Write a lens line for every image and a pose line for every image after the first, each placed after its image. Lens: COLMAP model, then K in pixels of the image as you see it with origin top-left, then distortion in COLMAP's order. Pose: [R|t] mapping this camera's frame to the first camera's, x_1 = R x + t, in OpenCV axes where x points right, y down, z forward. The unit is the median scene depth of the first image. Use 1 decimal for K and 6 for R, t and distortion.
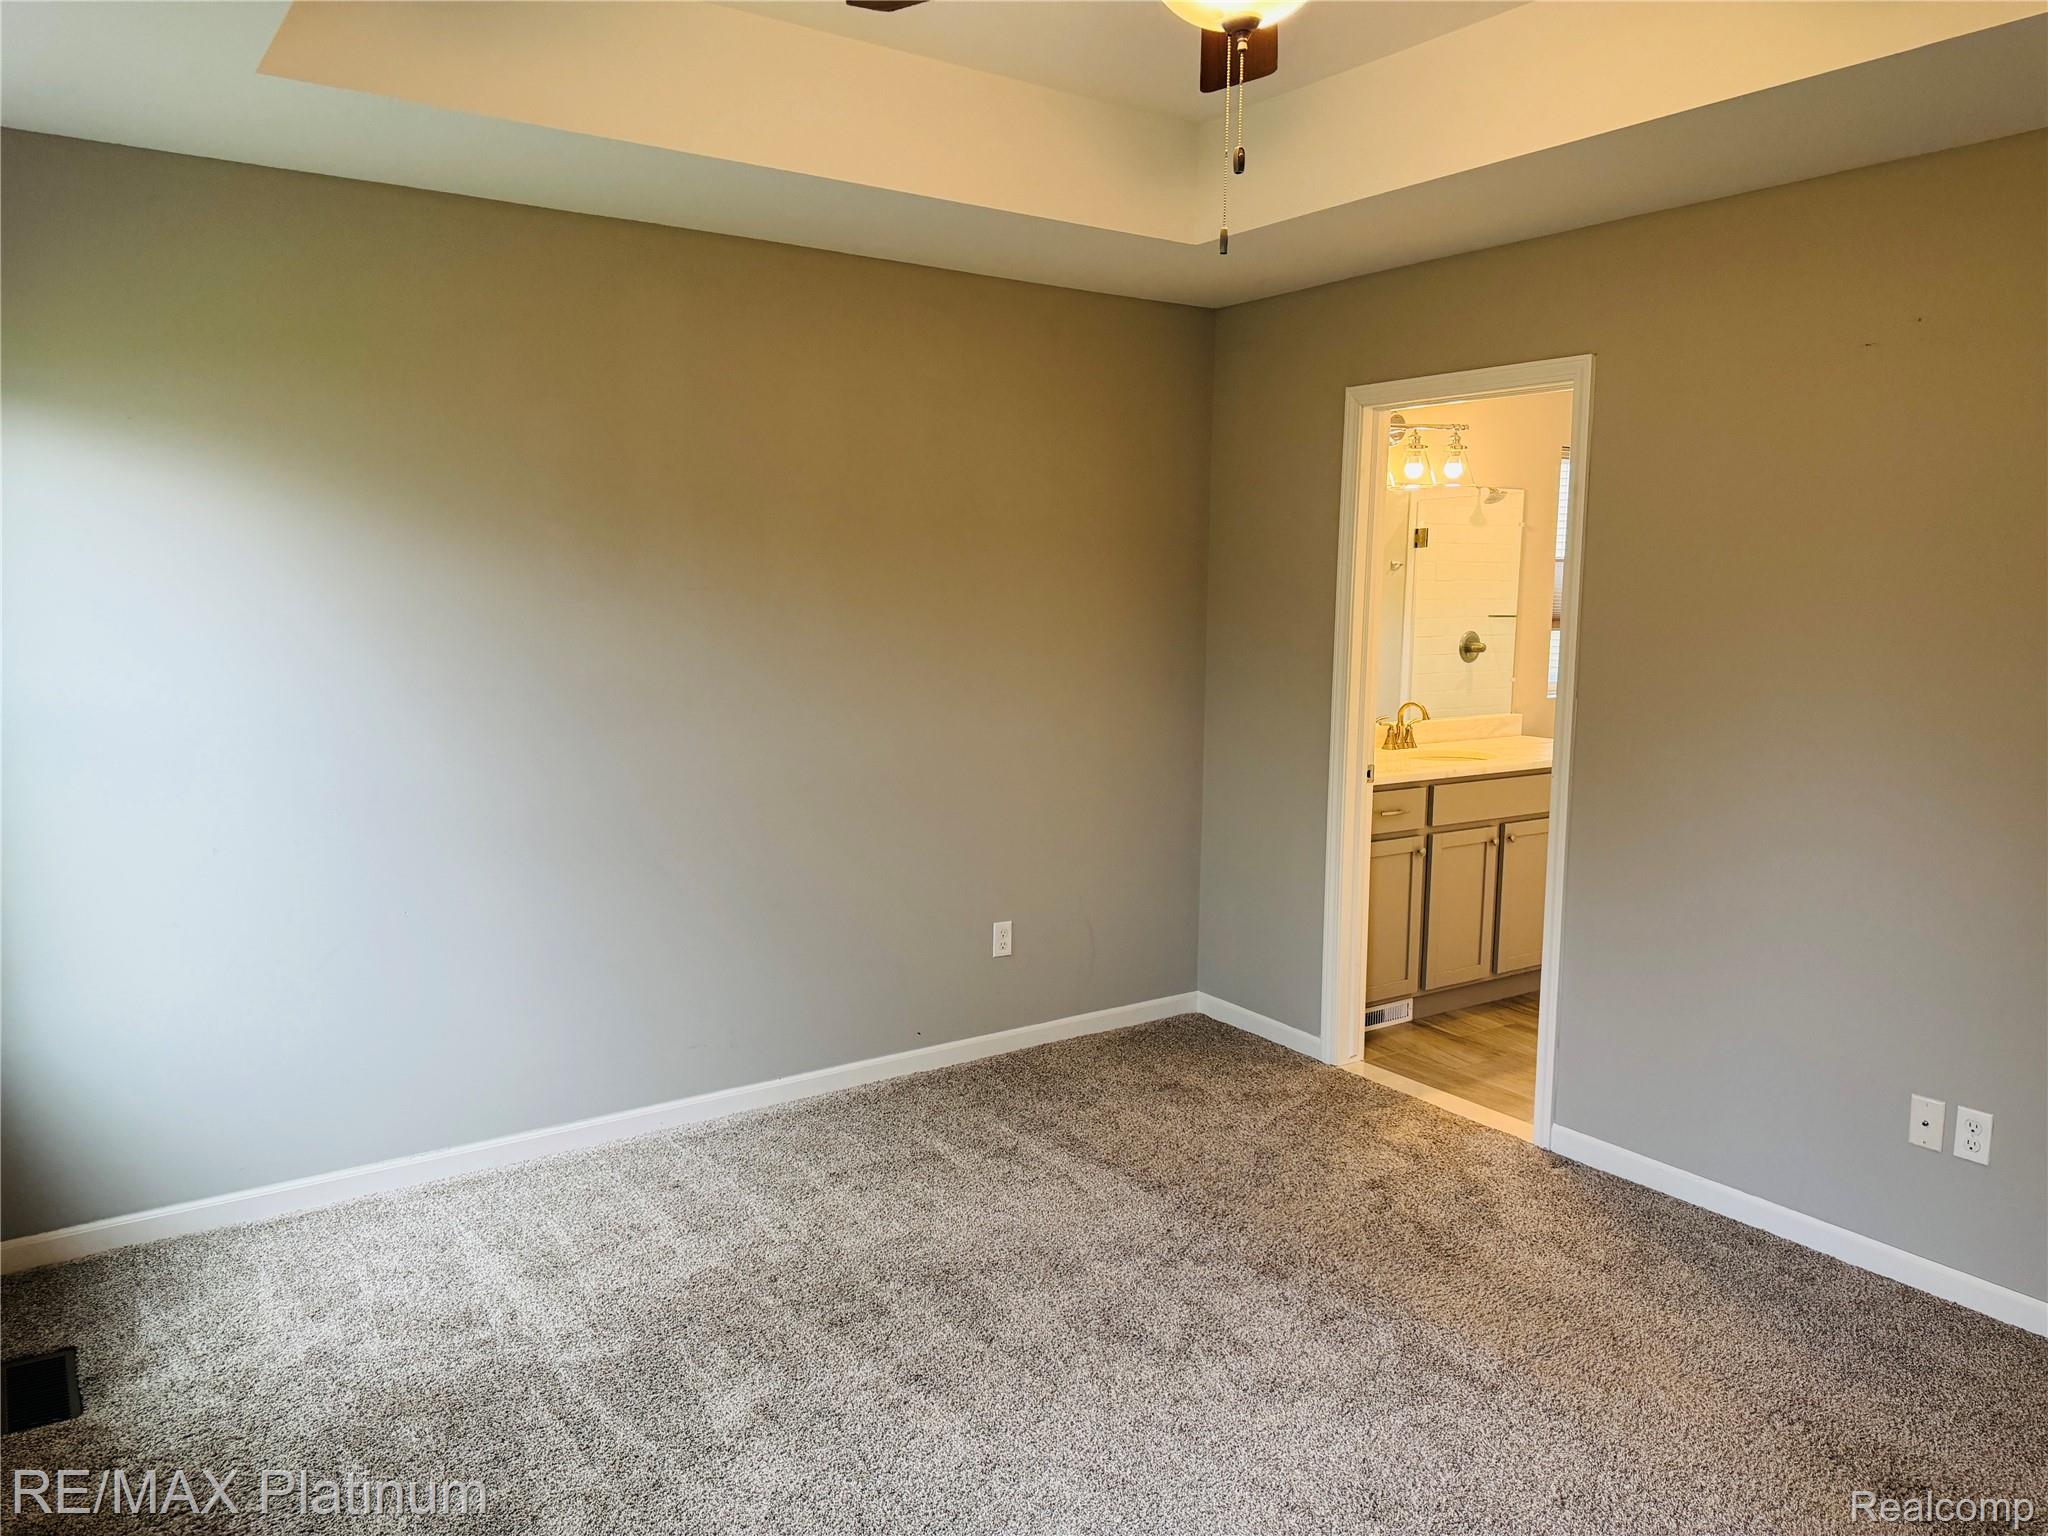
lens RADIAL K [[1477.4, 0, 1023.6], [0, 1477.4, 771.9], [0, 0, 1]] dist [0.049437, -0.032337]
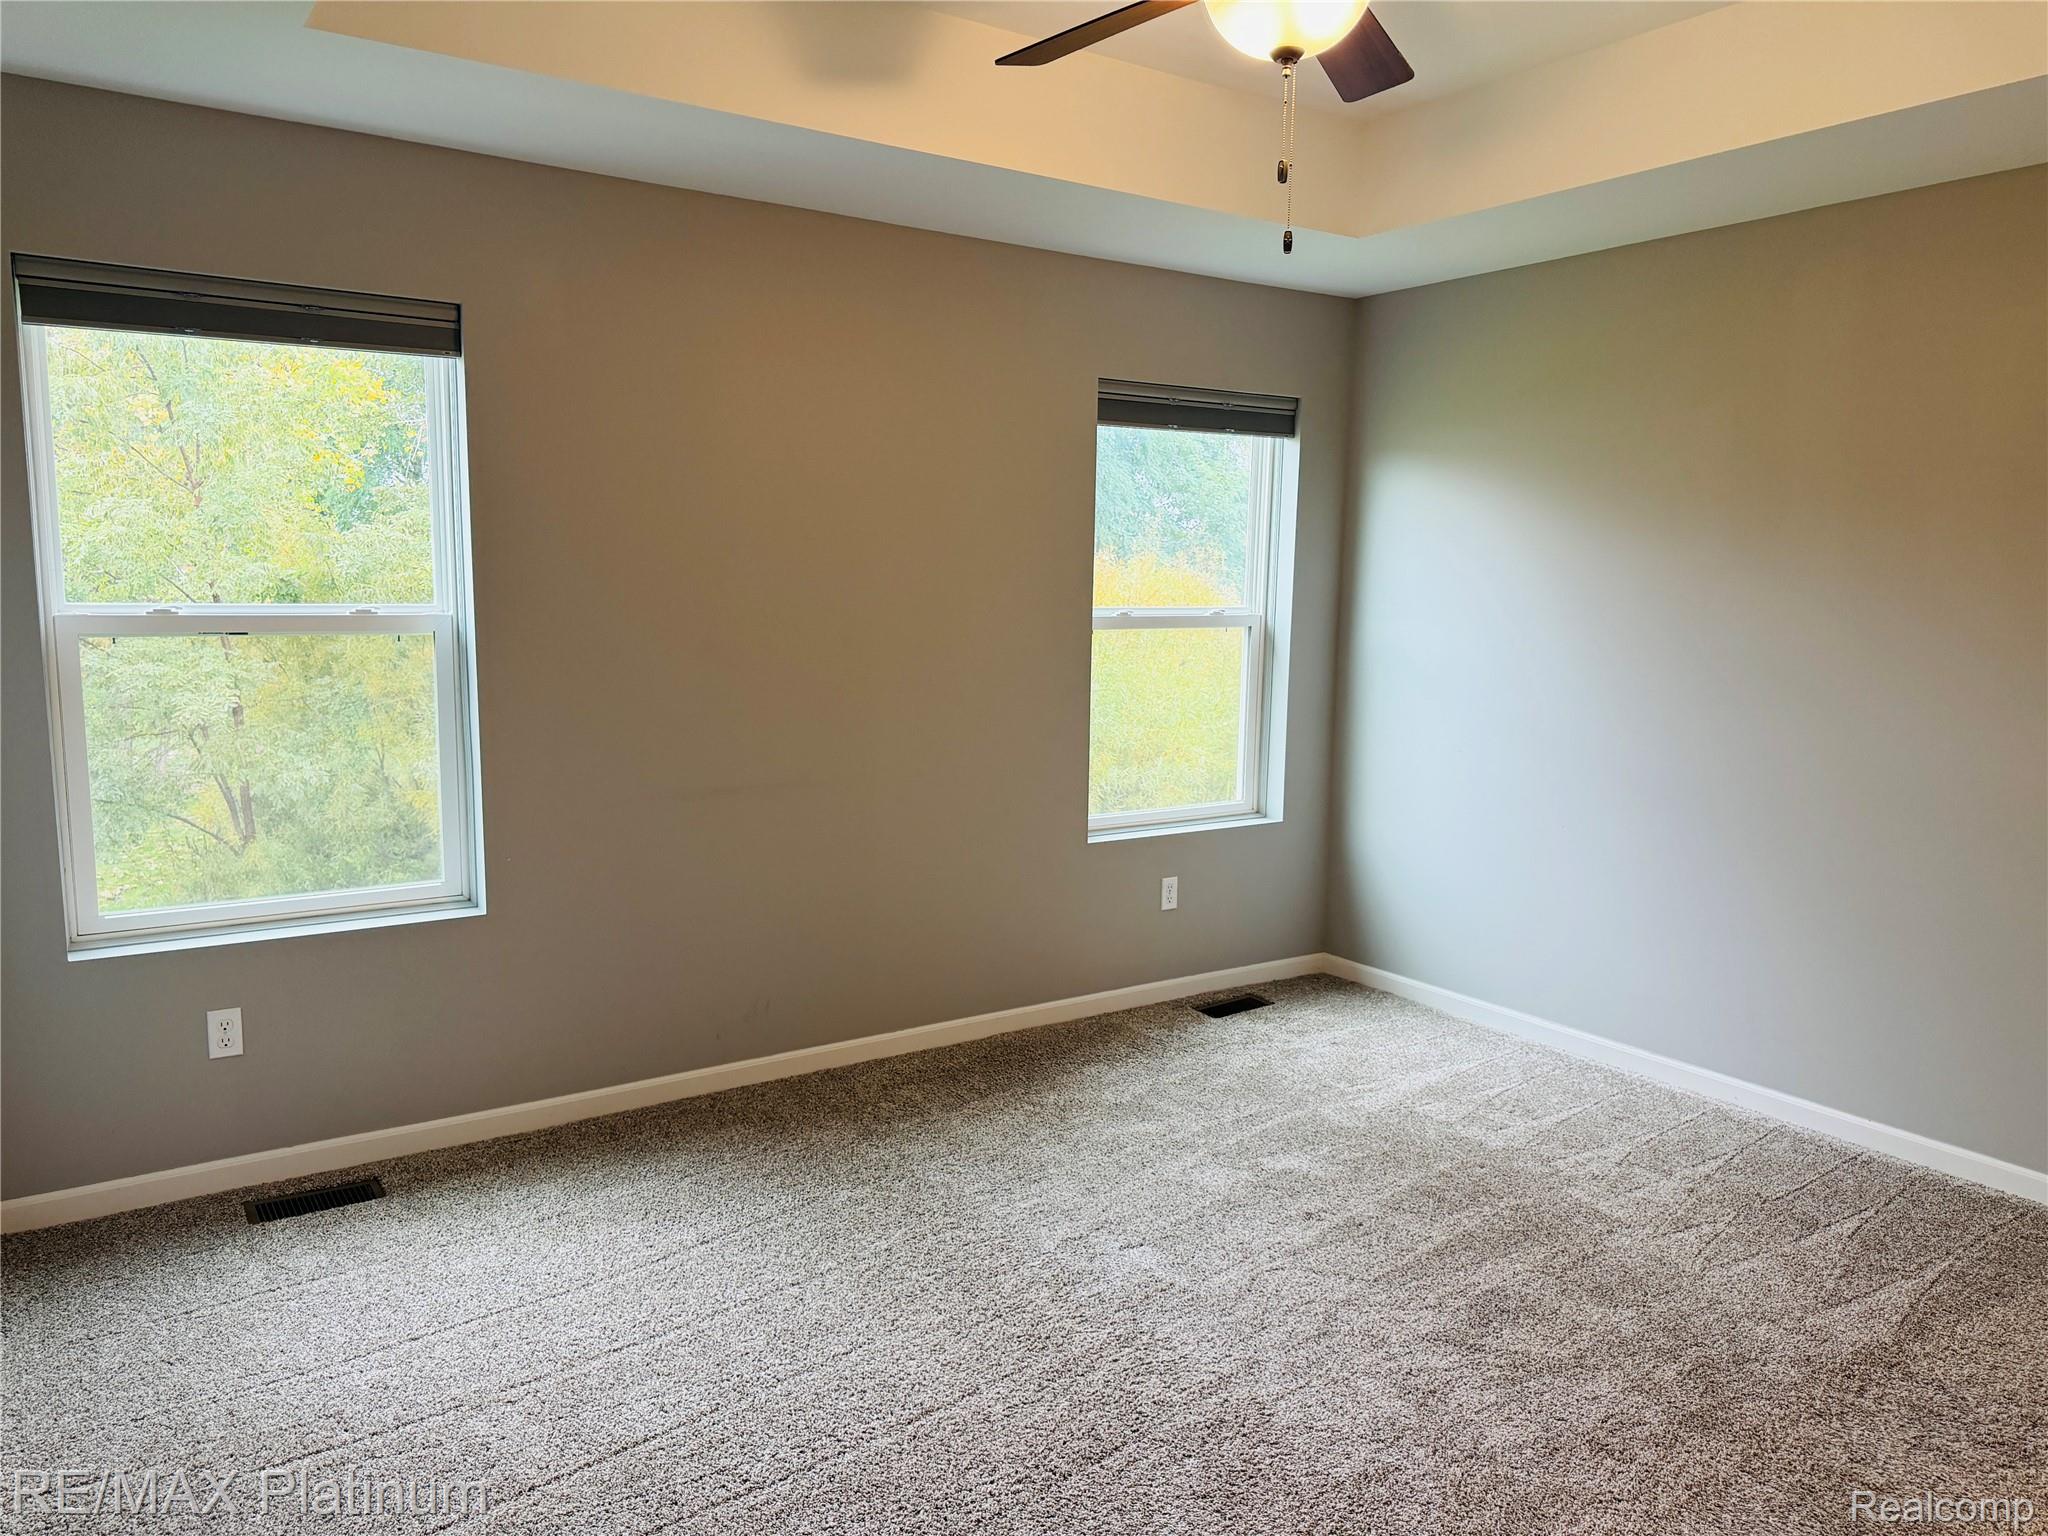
lens RADIAL K [[1477.4, 0, 1027.6], [0, 1477.4, 767.9], [0, 0, 1]] dist [0.049437, -0.032337]
pose [[-0.041526, 0.115002, -0.992497, 0.955823], [-0.144443, 0.982228, 0.119855, -0.049771], [0.988641, 0.148336, -0.024176, 0.632659]]
